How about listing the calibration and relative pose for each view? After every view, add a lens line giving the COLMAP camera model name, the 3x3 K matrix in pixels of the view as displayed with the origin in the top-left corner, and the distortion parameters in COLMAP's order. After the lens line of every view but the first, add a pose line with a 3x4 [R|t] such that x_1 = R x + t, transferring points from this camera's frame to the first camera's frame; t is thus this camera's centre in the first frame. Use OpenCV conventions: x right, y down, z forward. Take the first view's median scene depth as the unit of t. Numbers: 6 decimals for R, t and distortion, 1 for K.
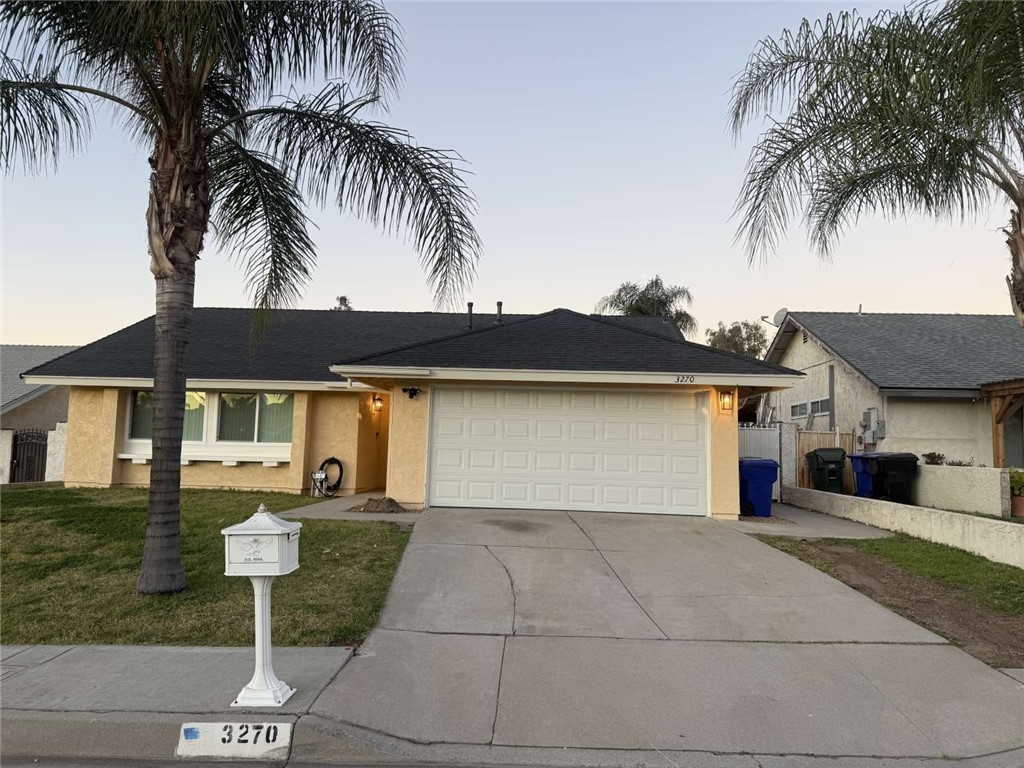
lens RADIAL K [[719.2, 0, 539.4], [0, 719.2, 388.0], [0, 0, 1]] dist [0.037034, -0.047148]
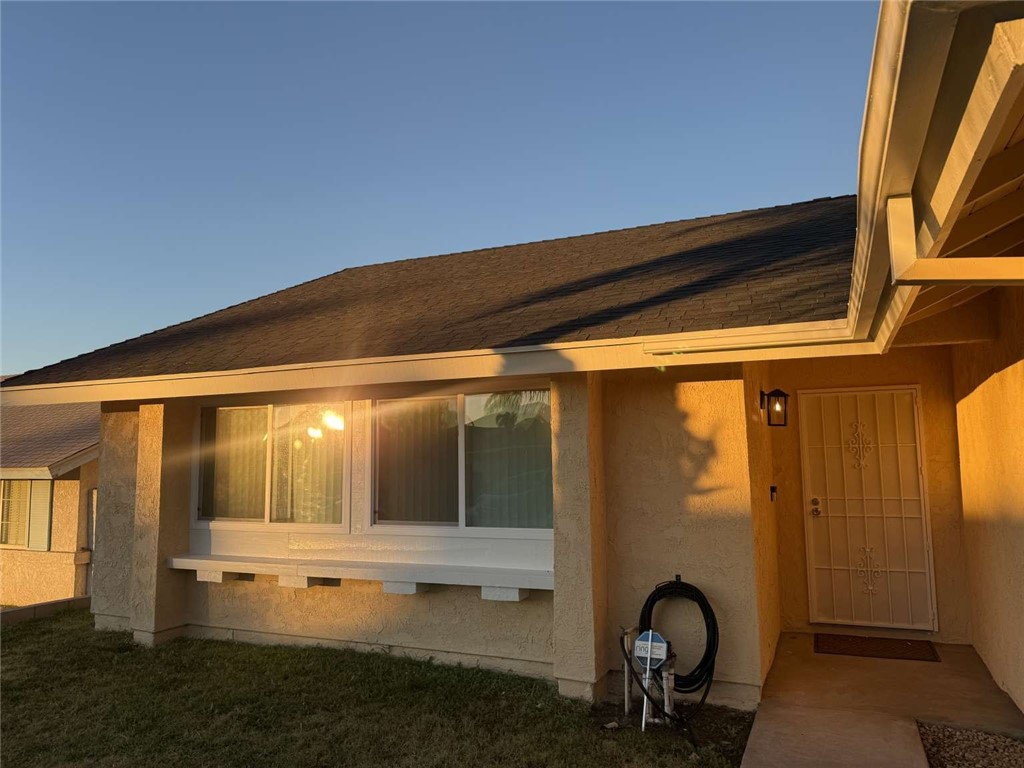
lens RADIAL K [[724.7, 0, 512.0], [0, 724.7, 384.0], [0, 0, 1]] dist [0.036689, -0.055731]
pose [[0.922502, -0.076718, -0.378291, -0.253306], [0.065183, 0.996937, -0.043225, 0.022249], [0.380449, 0.015217, 0.924677, 0.753952]]
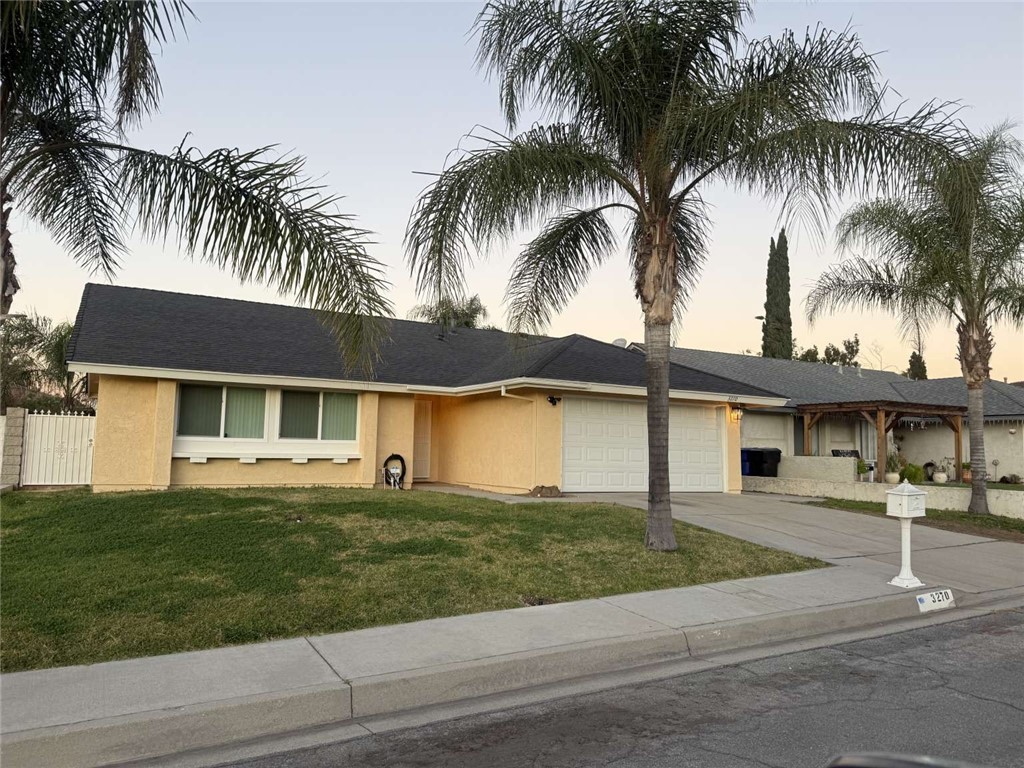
lens RADIAL K [[721.2, 0, 510.6], [0, 721.2, 387.9], [0, 0, 1]] dist [0.074348, -0.101203]
pose [[0.845367, 0.040429, 0.532654, -0.806125], [-0.044640, 0.998991, -0.004977, -0.005447], [-0.532318, -0.019570, 0.846318, -0.008492]]
